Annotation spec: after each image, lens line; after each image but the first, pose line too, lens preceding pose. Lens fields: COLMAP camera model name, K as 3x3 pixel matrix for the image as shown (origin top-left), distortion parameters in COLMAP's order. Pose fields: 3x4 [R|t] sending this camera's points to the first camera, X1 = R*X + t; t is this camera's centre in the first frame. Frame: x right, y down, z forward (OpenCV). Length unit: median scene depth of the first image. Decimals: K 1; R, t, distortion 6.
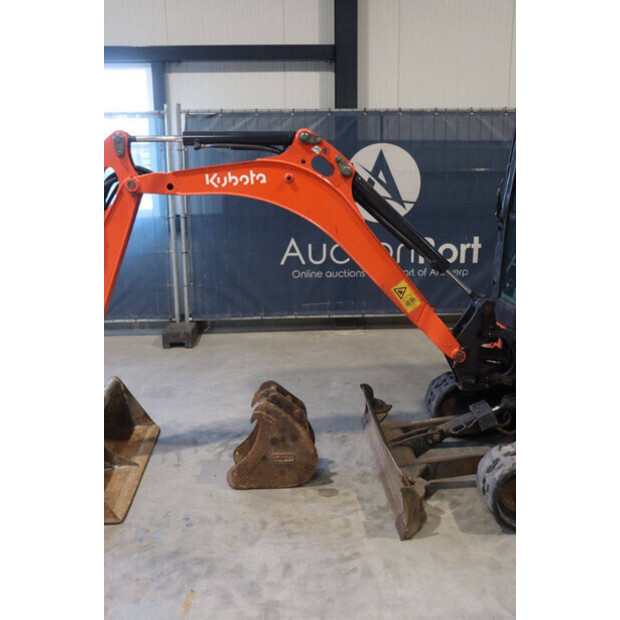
lens RADIAL K [[634.8, 0, 306.9], [0, 634.8, 310.2], [0, 0, 1]] dist [-0.065820, 0.000000]
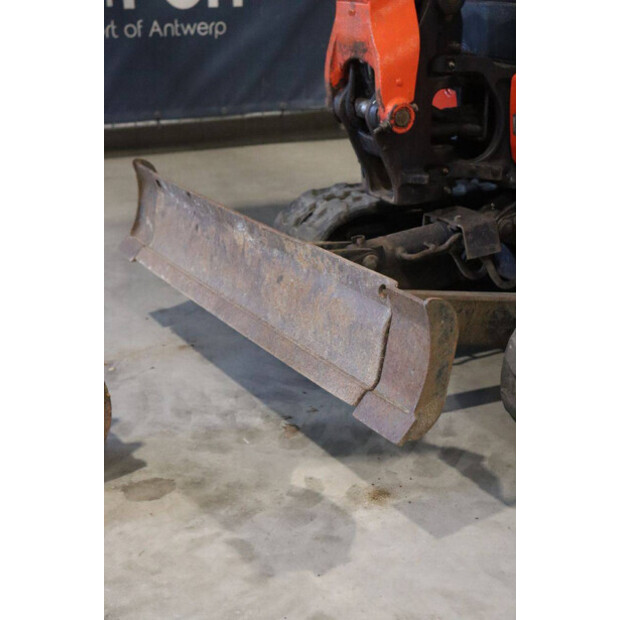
lens RADIAL K [[1104.0, 0, 312.7], [0, 1104.0, 313.7], [0, 0, 1]] dist [0.245245, 0.000000]
pose [[0.895676, -0.132629, 0.424468, -0.121925], [0.088604, 0.988576, 0.121926, 0.088465], [-0.435790, -0.071596, 0.897196, 0.287036]]
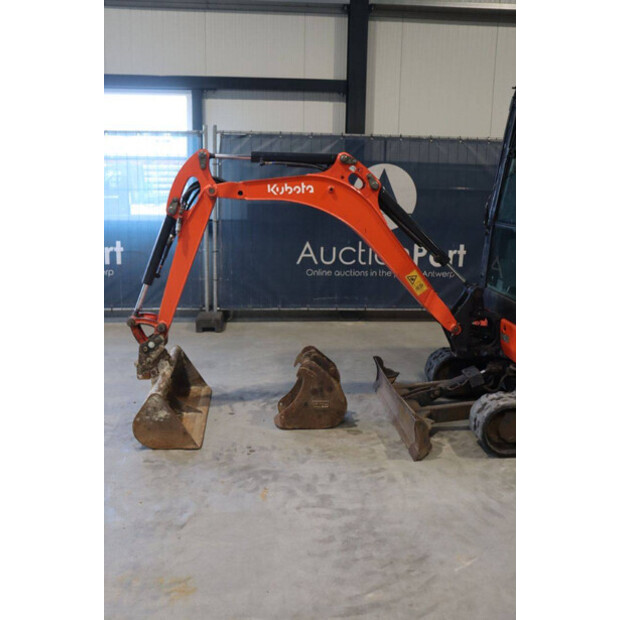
lens RADIAL K [[616.1, 0, 305.7], [0, 616.1, 312.1], [0, 0, 1]] dist [-0.099050, 0.000000]
pose [[0.999222, 0.022158, 0.032631, -0.091540], [-0.021696, 0.999660, -0.014449, 0.050990], [-0.032940, 0.013730, 0.999363, -0.208436]]
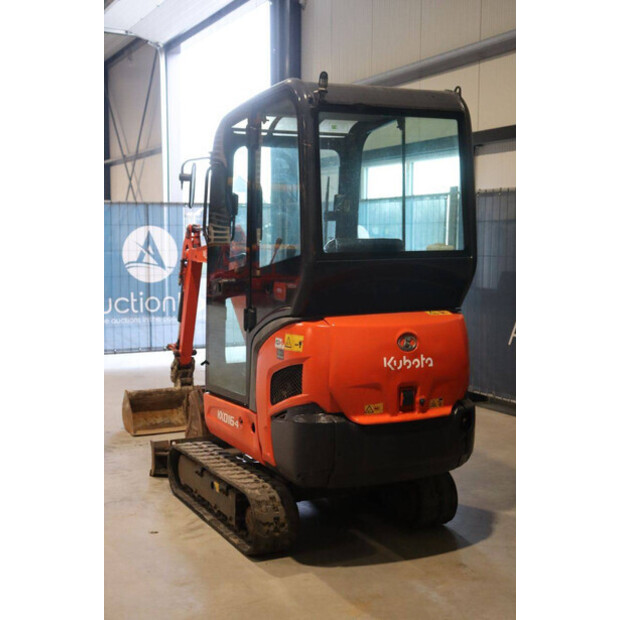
lens RADIAL K [[907.1, 0, 291.8], [0, 907.1, 304.7], [0, 0, 1]] dist [0.081674, 0.000000]
pose [[0.371459, 0.083154, -0.924718, 1.696229], [-0.206927, 0.978344, 0.004854, -0.105414], [0.905096, 0.189547, 0.380621, 0.247833]]
